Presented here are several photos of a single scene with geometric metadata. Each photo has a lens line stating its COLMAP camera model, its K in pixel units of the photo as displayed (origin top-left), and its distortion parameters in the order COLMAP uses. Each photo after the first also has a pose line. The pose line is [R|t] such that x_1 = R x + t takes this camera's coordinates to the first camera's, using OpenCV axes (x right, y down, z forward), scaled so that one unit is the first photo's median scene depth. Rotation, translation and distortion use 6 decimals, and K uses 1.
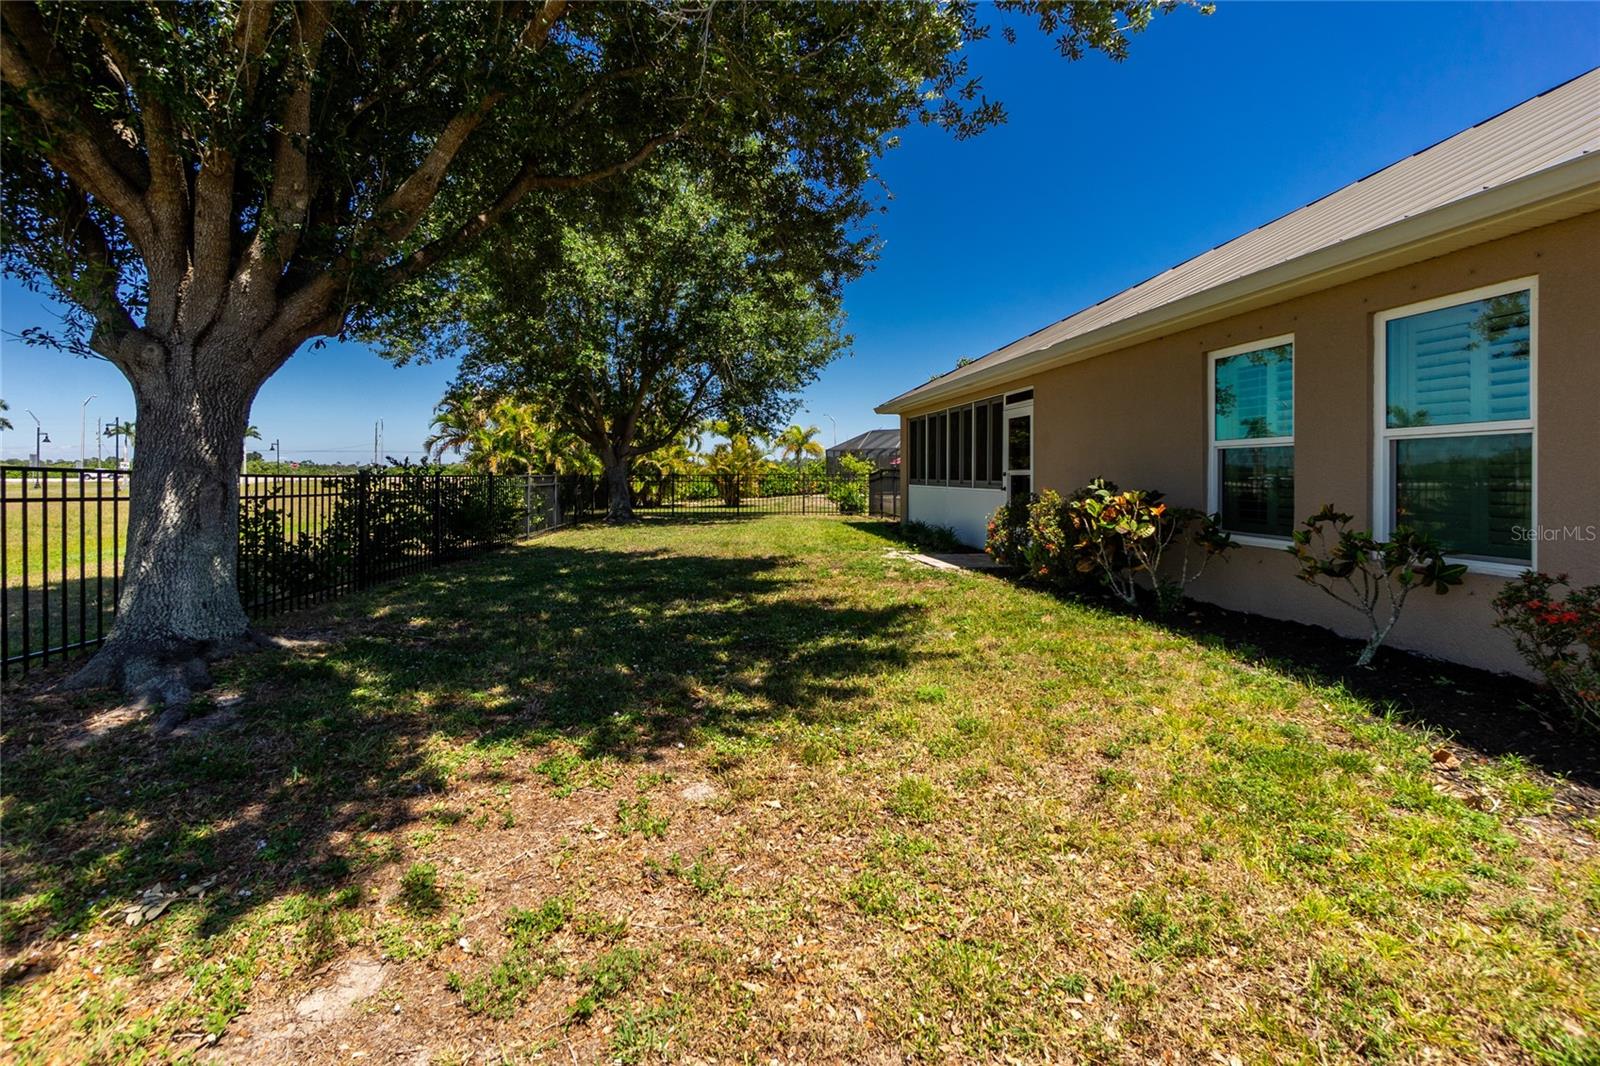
lens RADIAL K [[710.1, 0, 749.6], [0, 710.1, 485.4], [0, 0, 1]] dist [-0.032447, 0.008810]
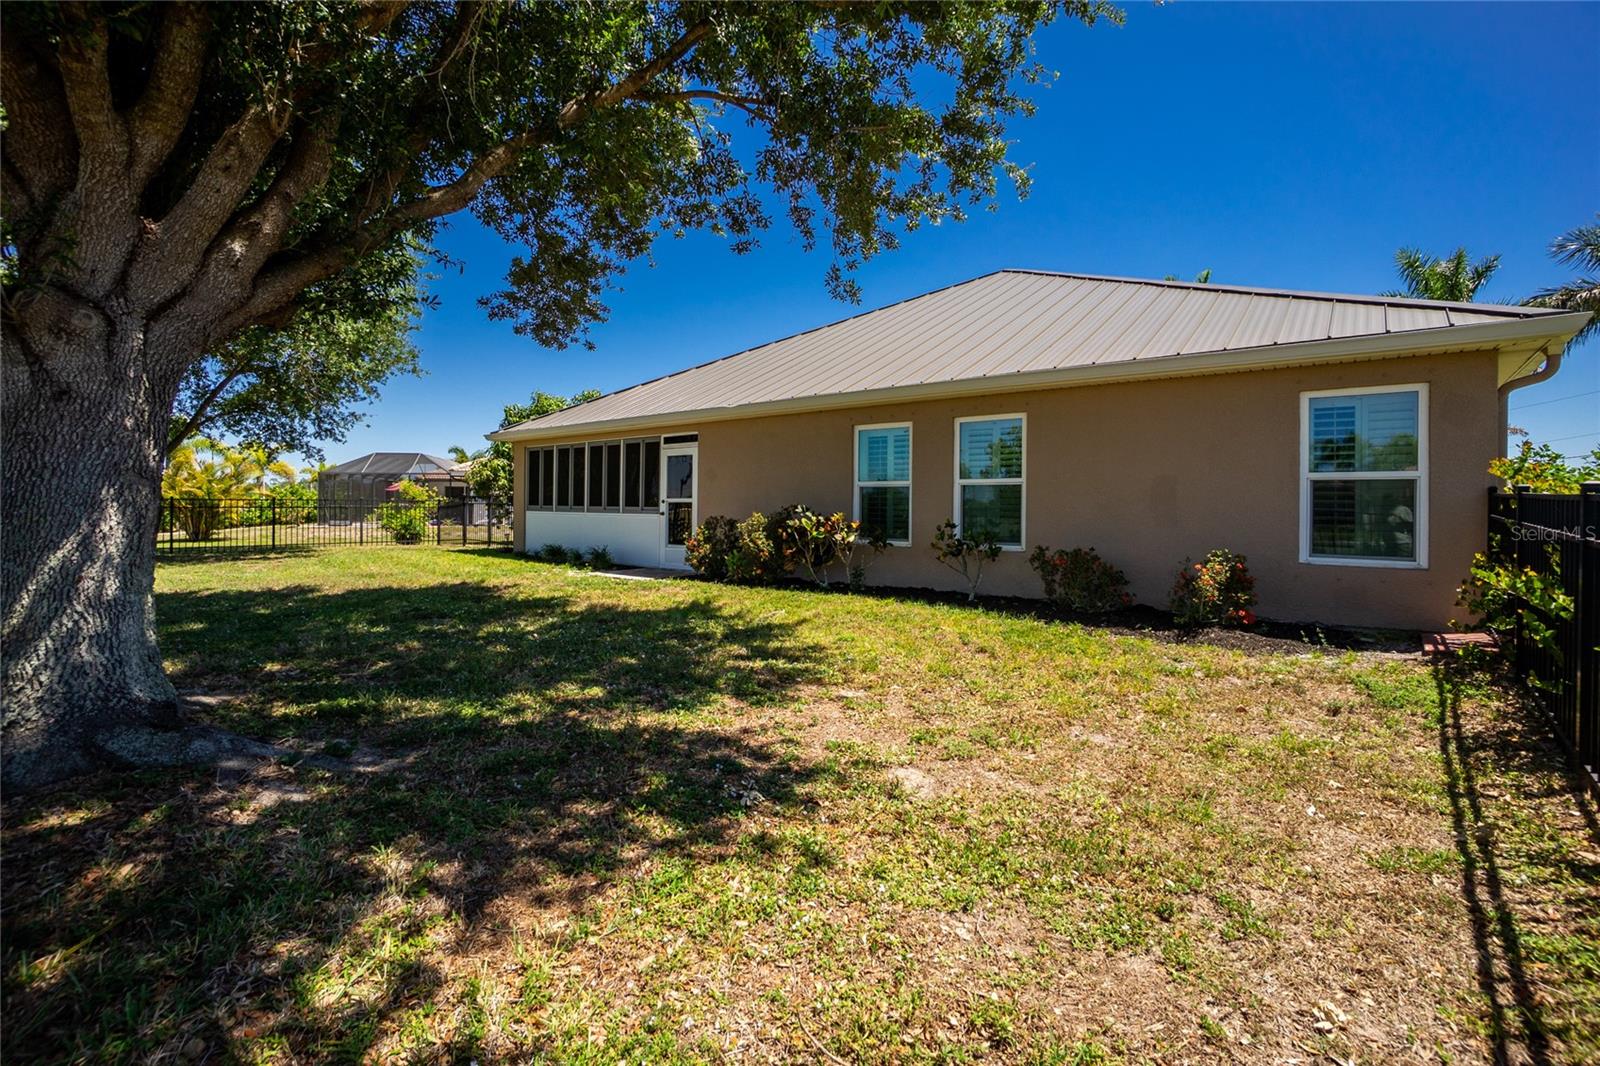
lens RADIAL K [[710.1, 0, 797.2], [0, 710.1, 523.7], [0, 0, 1]] dist [-0.032447, 0.008810]
pose [[0.703376, -0.009839, 0.710750, -0.325624], [0.000843, 0.999915, 0.013008, 0.006012], [-0.710818, -0.008550, 0.703324, -0.019537]]
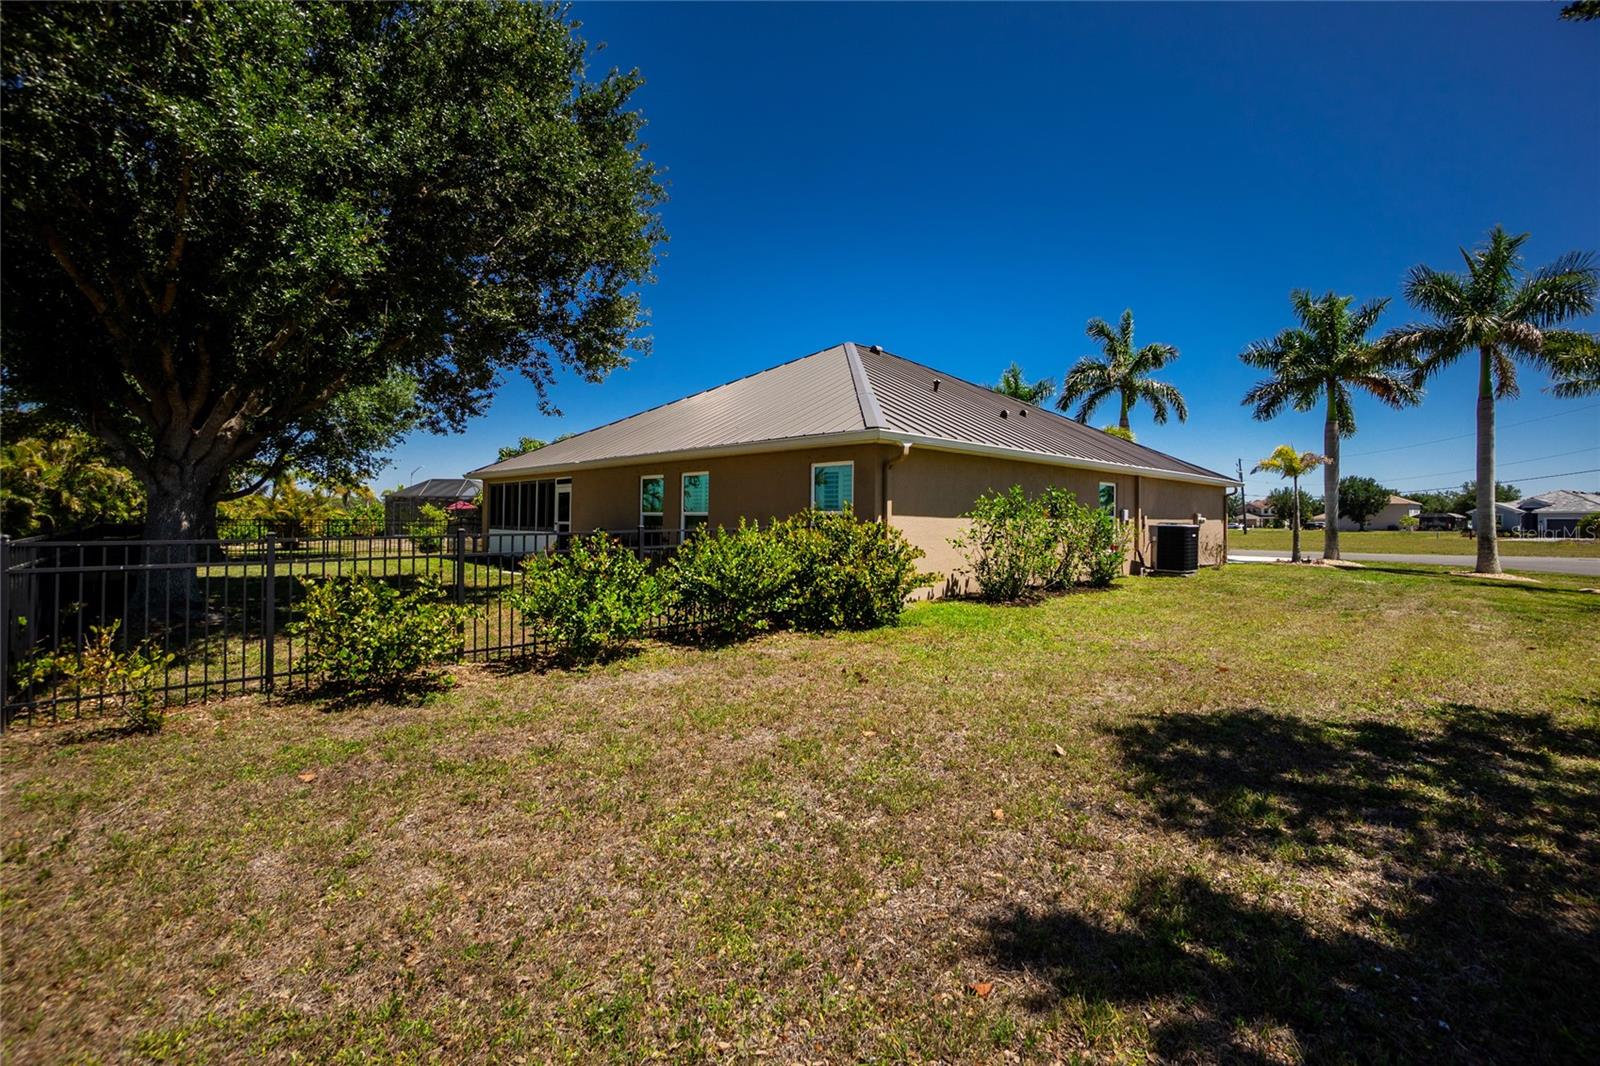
lens RADIAL K [[710.1, 0, 792.8], [0, 710.1, 525.8], [0, 0, 1]] dist [-0.032447, 0.008810]
pose [[0.780112, 0.005332, 0.625617, -0.271624], [-0.002124, 0.999980, -0.005874, -0.001072], [-0.625636, 0.003254, 0.780109, -0.718837]]
